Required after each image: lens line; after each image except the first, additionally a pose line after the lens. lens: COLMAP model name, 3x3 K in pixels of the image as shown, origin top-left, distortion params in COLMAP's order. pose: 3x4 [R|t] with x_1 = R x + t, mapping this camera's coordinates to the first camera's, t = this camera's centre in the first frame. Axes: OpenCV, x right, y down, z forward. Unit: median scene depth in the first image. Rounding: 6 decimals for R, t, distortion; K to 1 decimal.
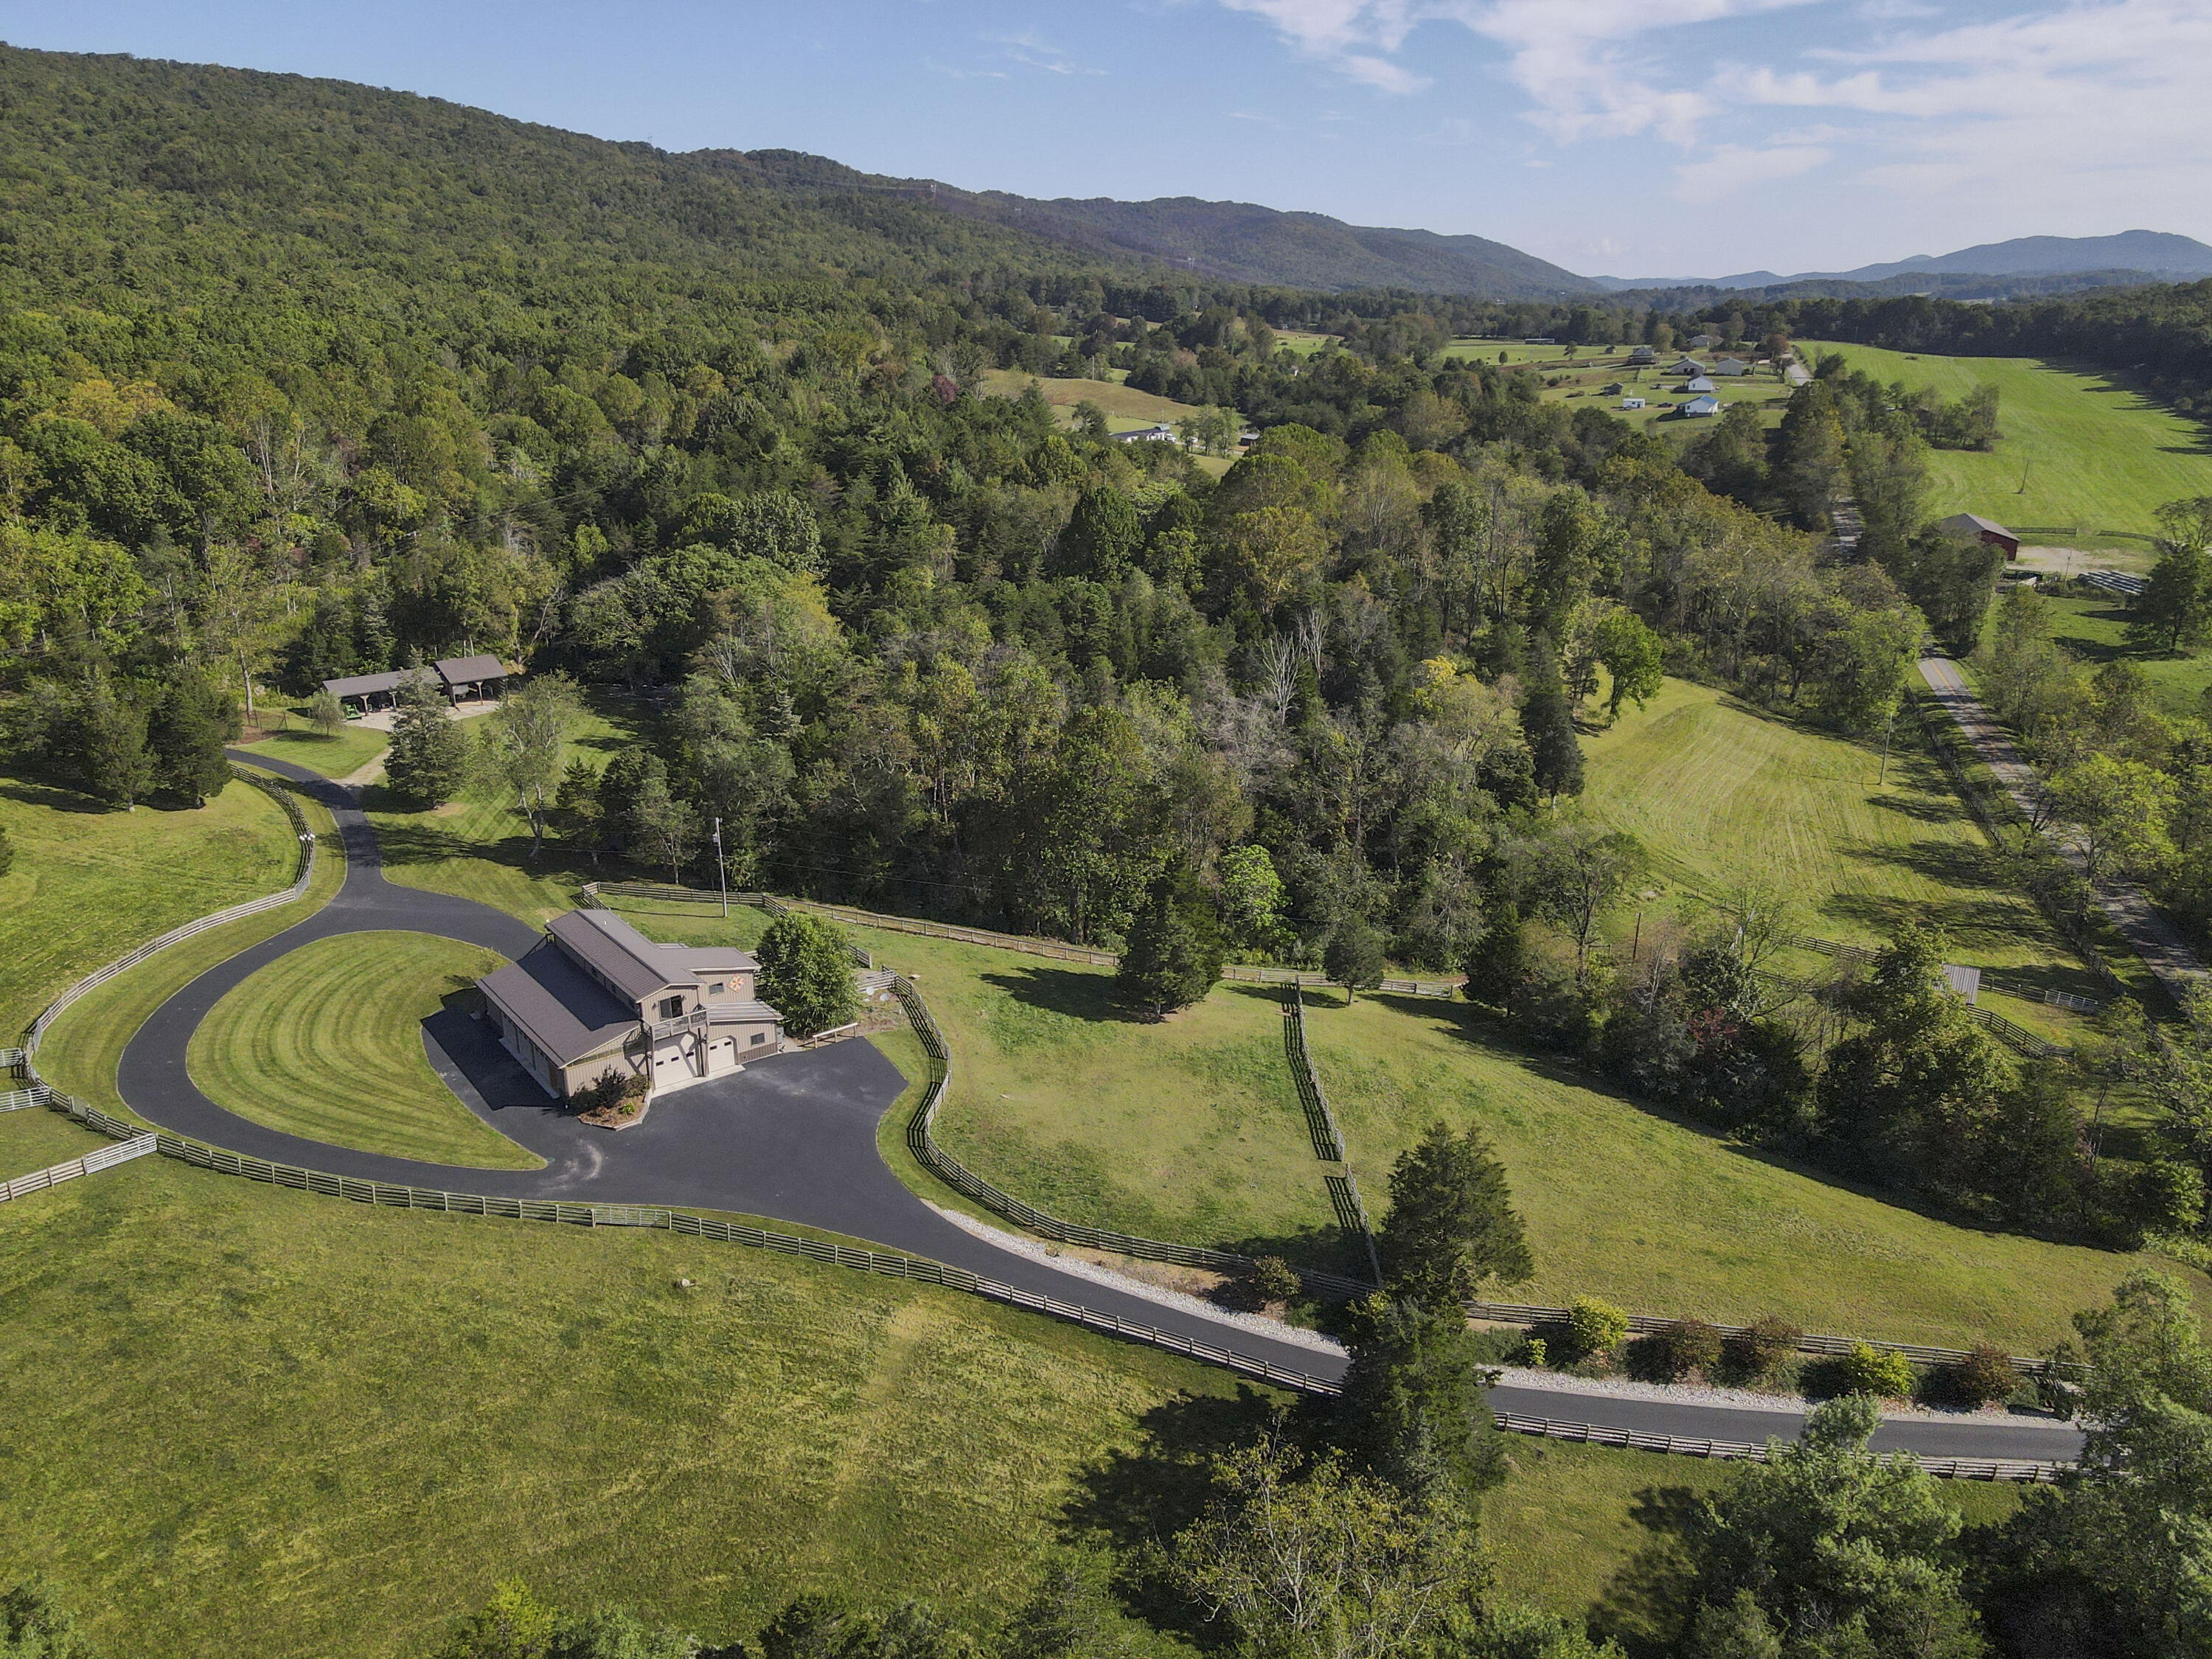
lens RADIAL K [[1572.2, 0, 1109.4], [0, 1572.2, 820.0], [0, 0, 1]] dist [0.014865, 0.002915]
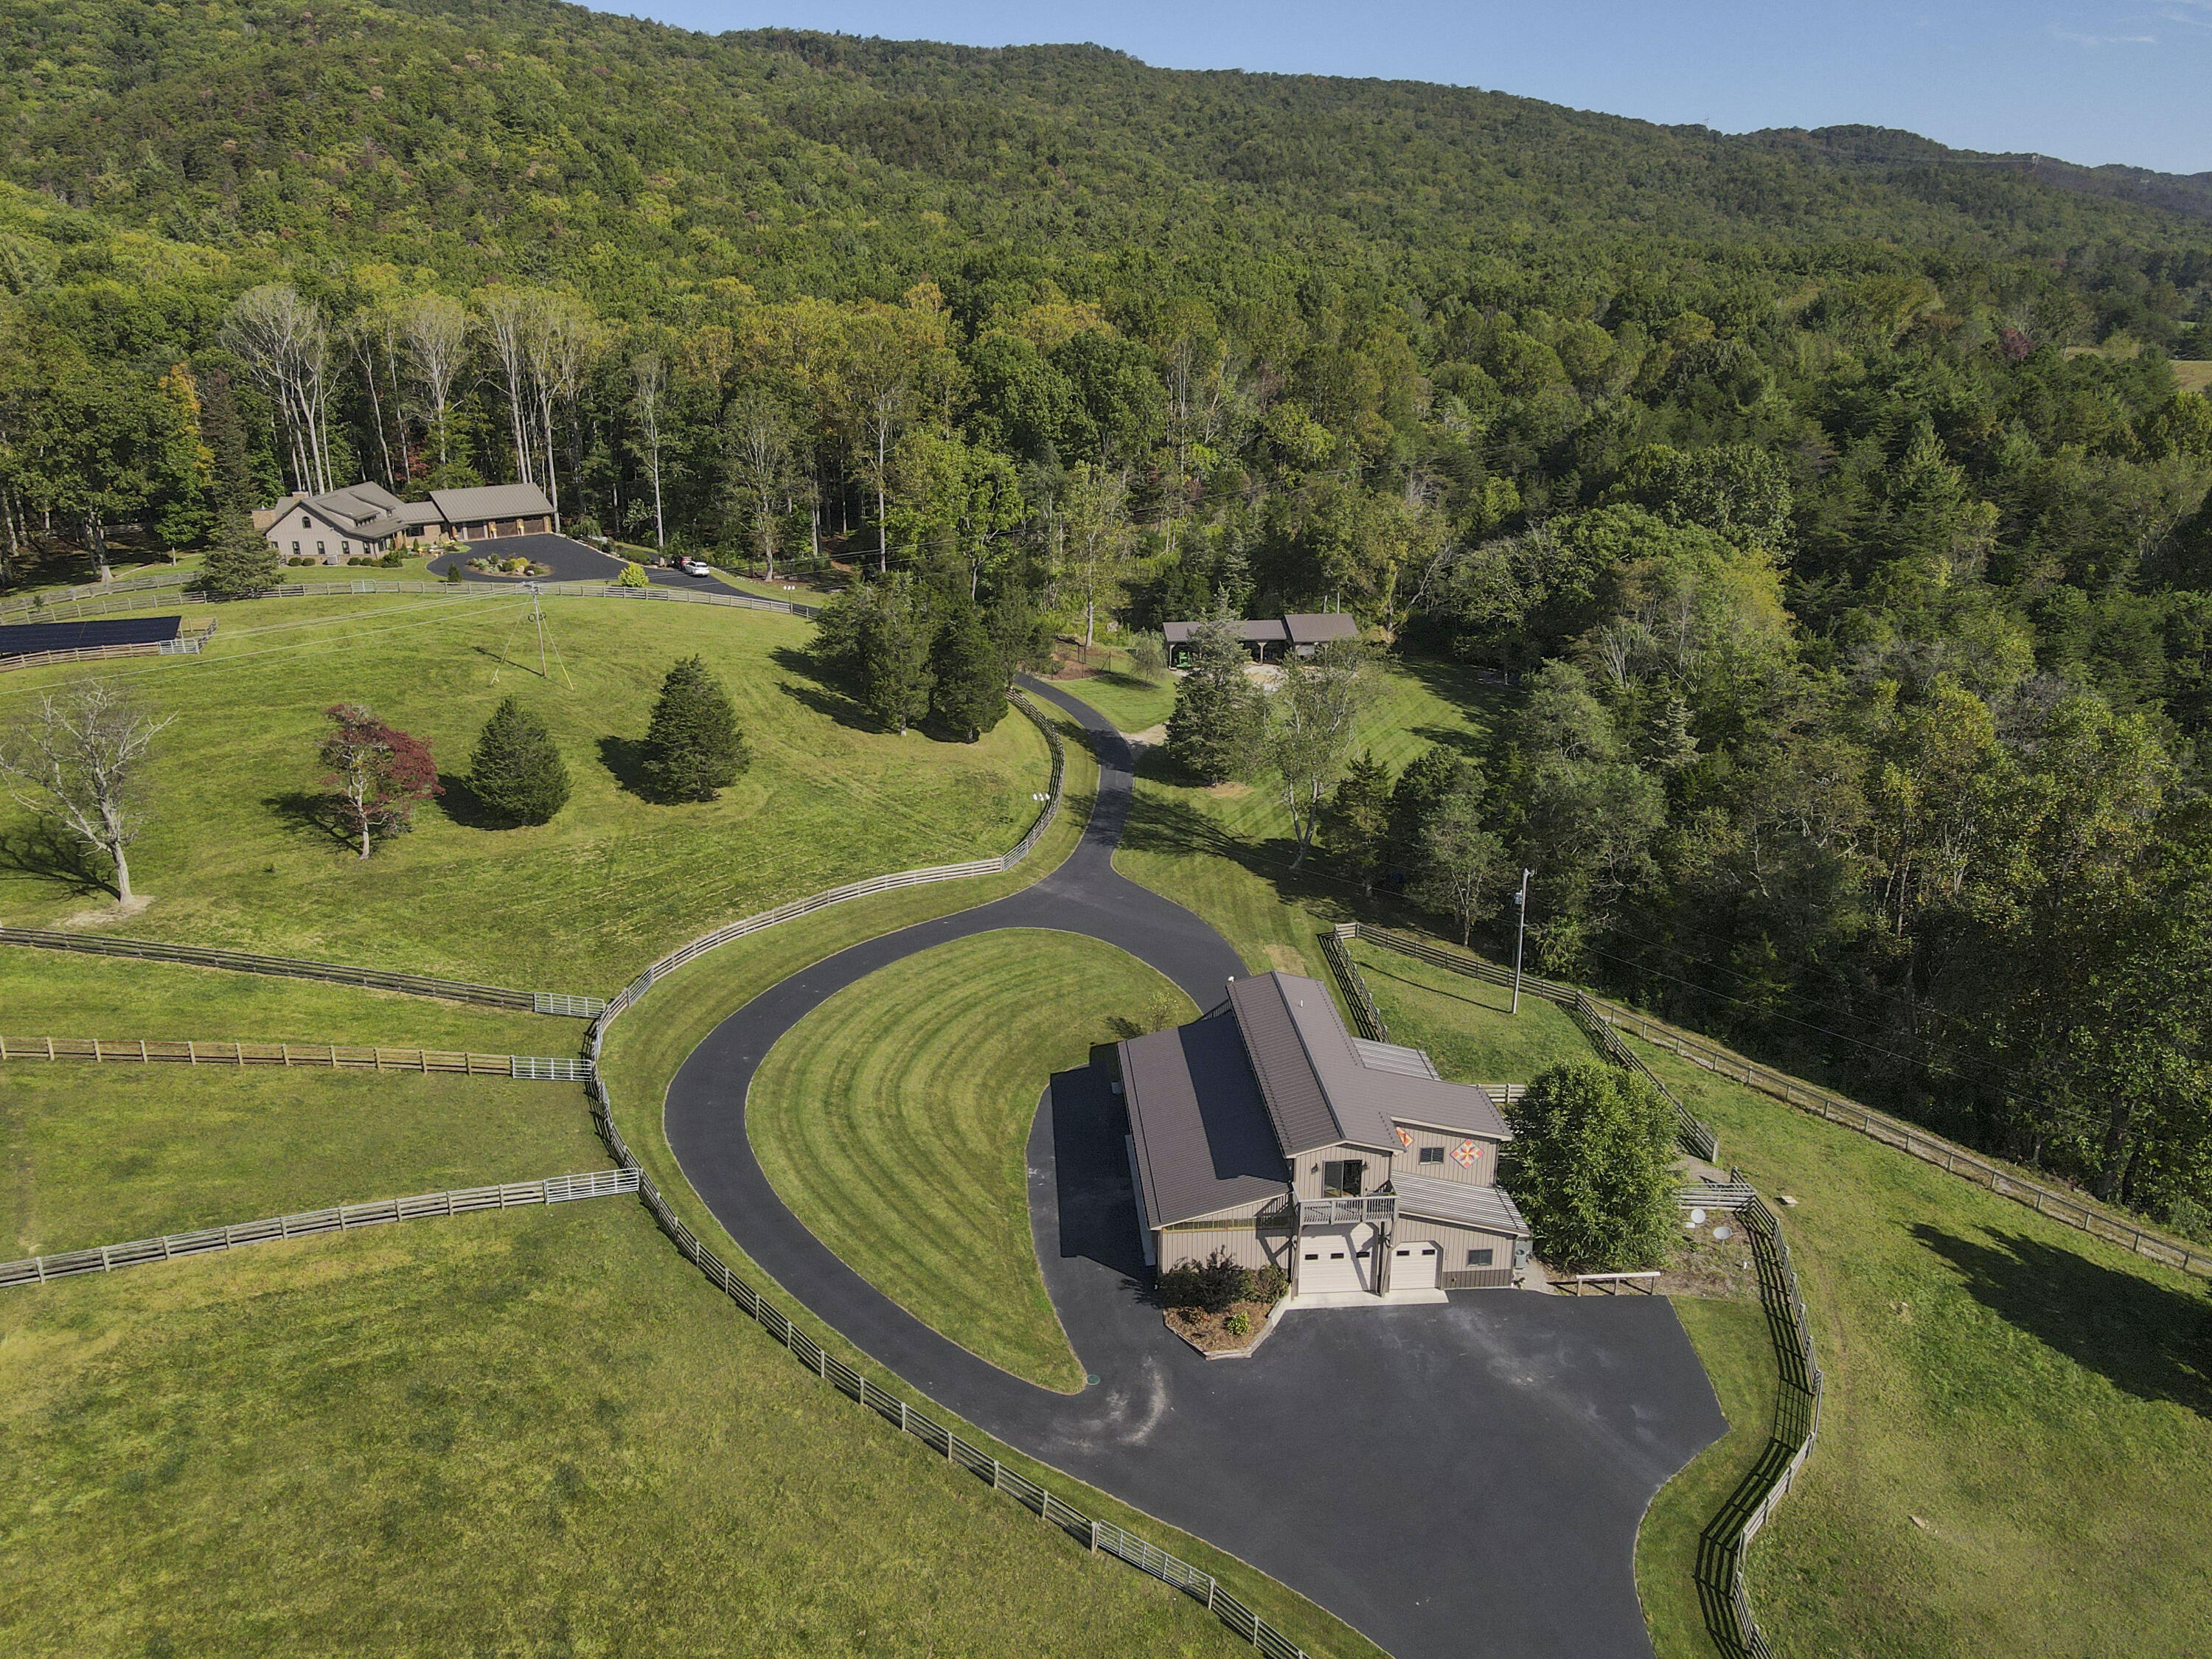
lens RADIAL K [[1572.2, 0, 1111.6], [0, 1572.2, 834.7], [0, 0, 1]] dist [0.014865, 0.002915]
pose [[0.827112, 0.178829, -0.532829, -0.029798], [-0.174541, 0.982884, 0.058938, -0.018335], [0.534249, 0.044252, 0.844168, 0.251358]]
